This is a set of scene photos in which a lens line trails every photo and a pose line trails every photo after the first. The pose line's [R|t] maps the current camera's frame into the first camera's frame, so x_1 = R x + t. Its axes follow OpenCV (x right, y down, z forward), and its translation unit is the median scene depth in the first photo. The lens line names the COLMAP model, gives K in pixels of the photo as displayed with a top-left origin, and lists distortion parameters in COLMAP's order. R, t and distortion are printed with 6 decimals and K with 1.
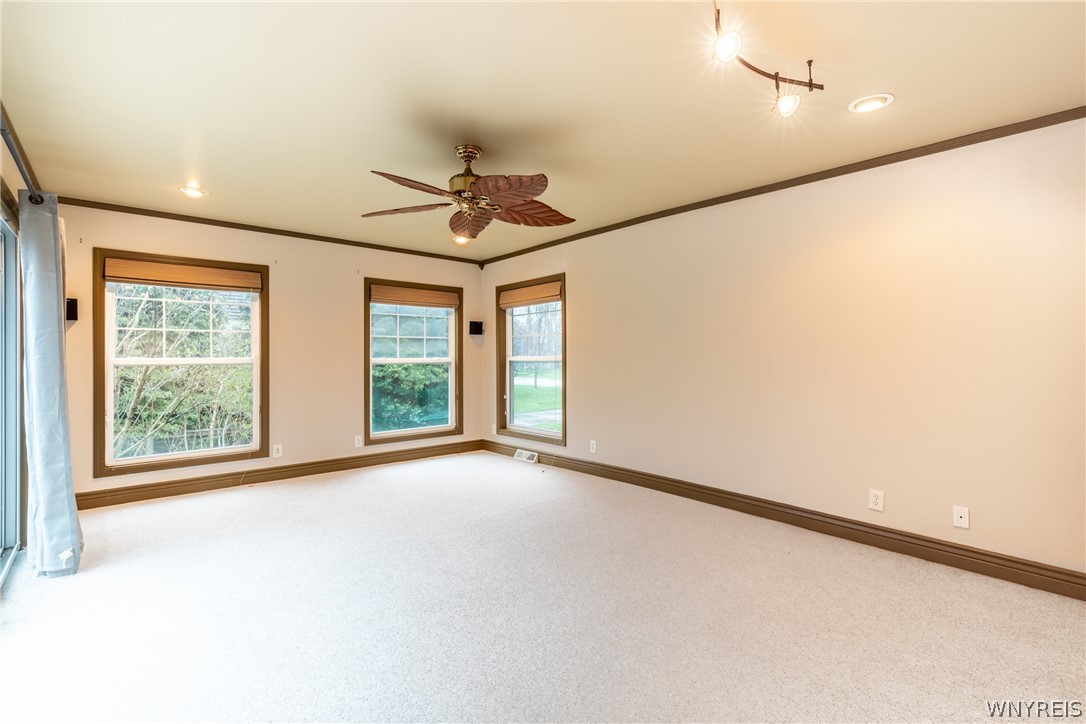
lens RADIAL K [[496.6, 0, 542.3], [0, 496.6, 358.8], [0, 0, 1]] dist [0.005871, 0.000665]
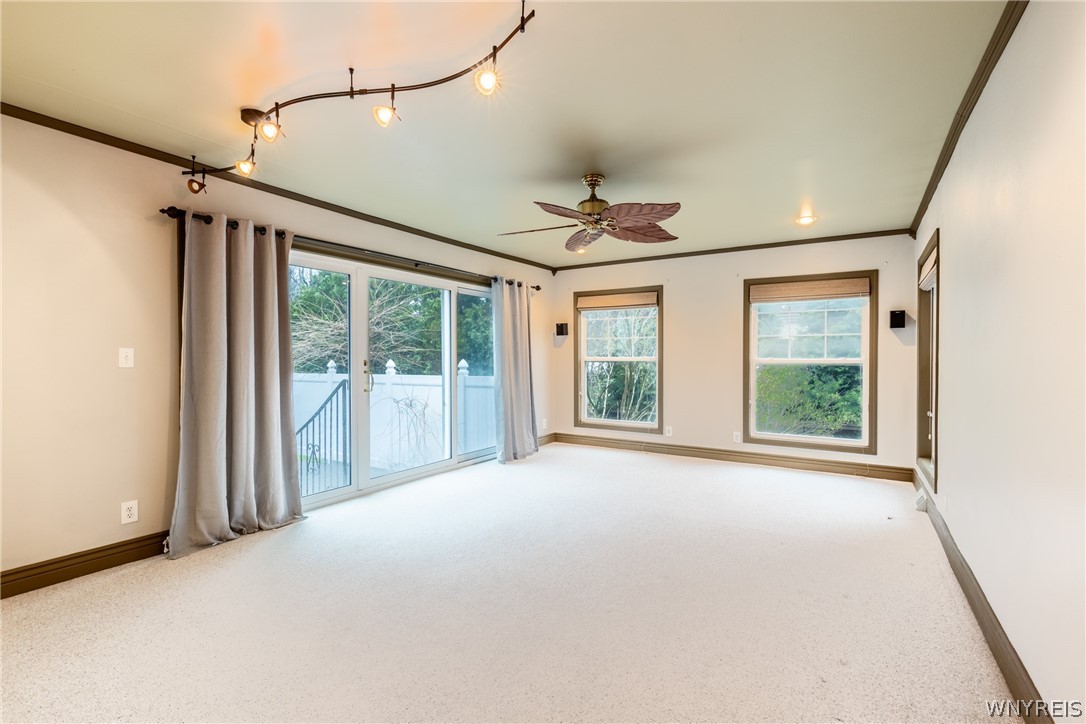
lens RADIAL K [[496.6, 0, 540.0], [0, 496.6, 361.5], [0, 0, 1]] dist [0.005871, 0.000665]
pose [[0.275589, 0.007869, -0.961243, 0.518246], [-0.010045, 0.999935, 0.005306, 0.005049], [0.961223, 0.008193, 0.275651, 0.306606]]
